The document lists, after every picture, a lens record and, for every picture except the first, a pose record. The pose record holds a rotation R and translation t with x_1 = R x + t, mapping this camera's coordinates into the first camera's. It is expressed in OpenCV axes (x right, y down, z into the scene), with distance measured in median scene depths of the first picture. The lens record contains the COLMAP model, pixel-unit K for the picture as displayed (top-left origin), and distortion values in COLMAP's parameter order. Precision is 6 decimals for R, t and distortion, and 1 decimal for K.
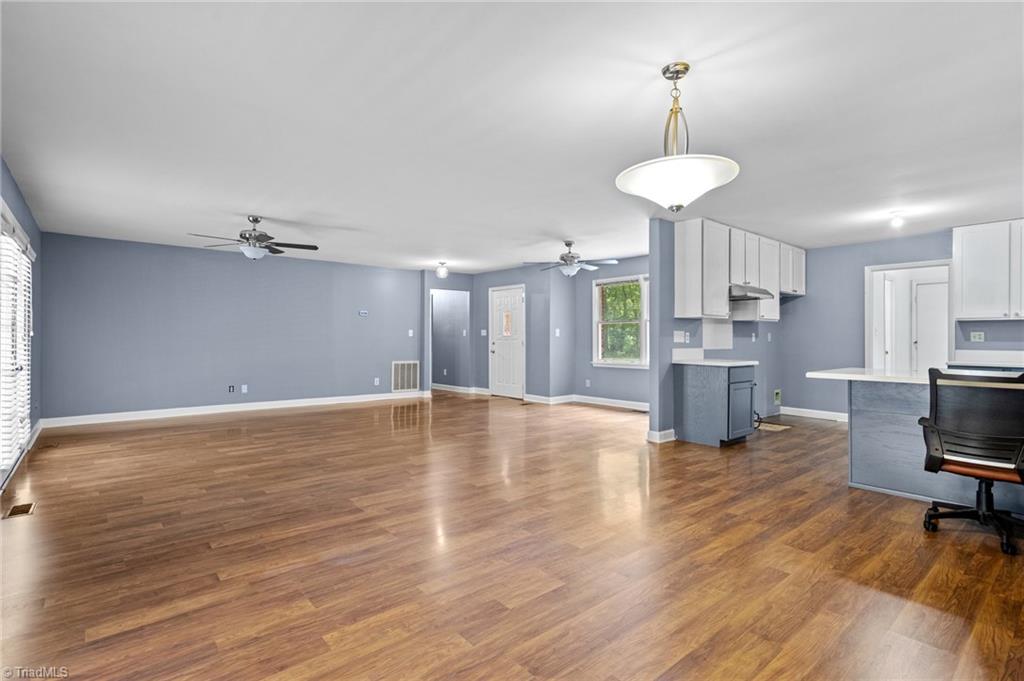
lens RADIAL K [[492.4, 0, 511.3], [0, 492.4, 338.1], [0, 0, 1]] dist [0.002810, 0.000768]
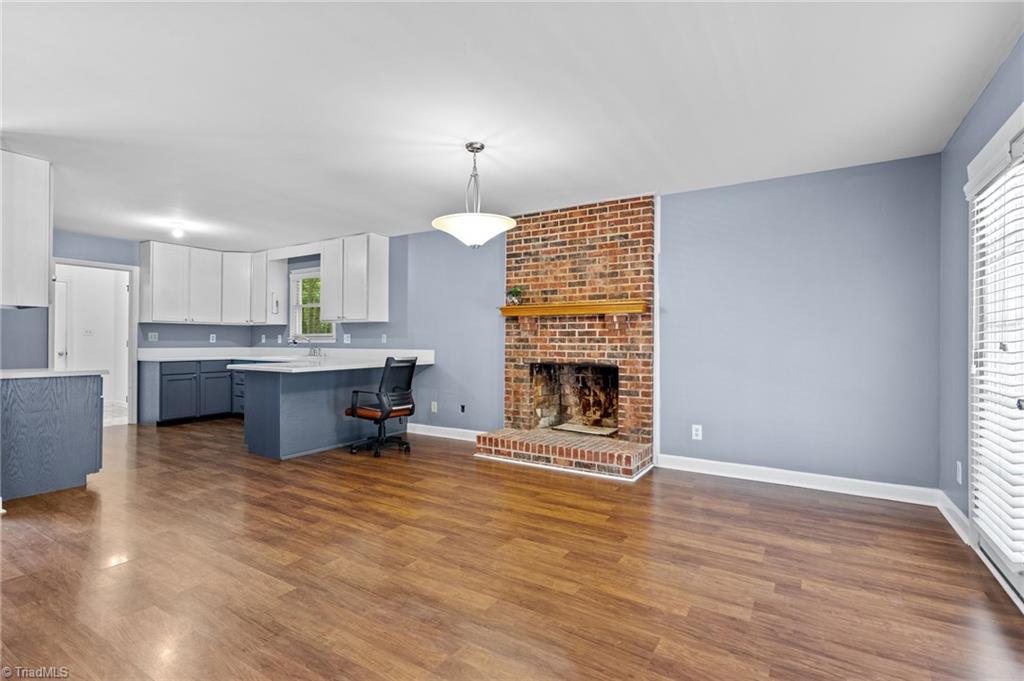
lens RADIAL K [[492.4, 0, 509.9], [0, 492.4, 342.3], [0, 0, 1]] dist [0.002810, 0.000768]
pose [[-0.308585, -0.002188, 0.951194, -0.854663], [-0.007611, 0.999971, -0.000169, 0.008148], [-0.951166, -0.007292, -0.308592, 1.130942]]
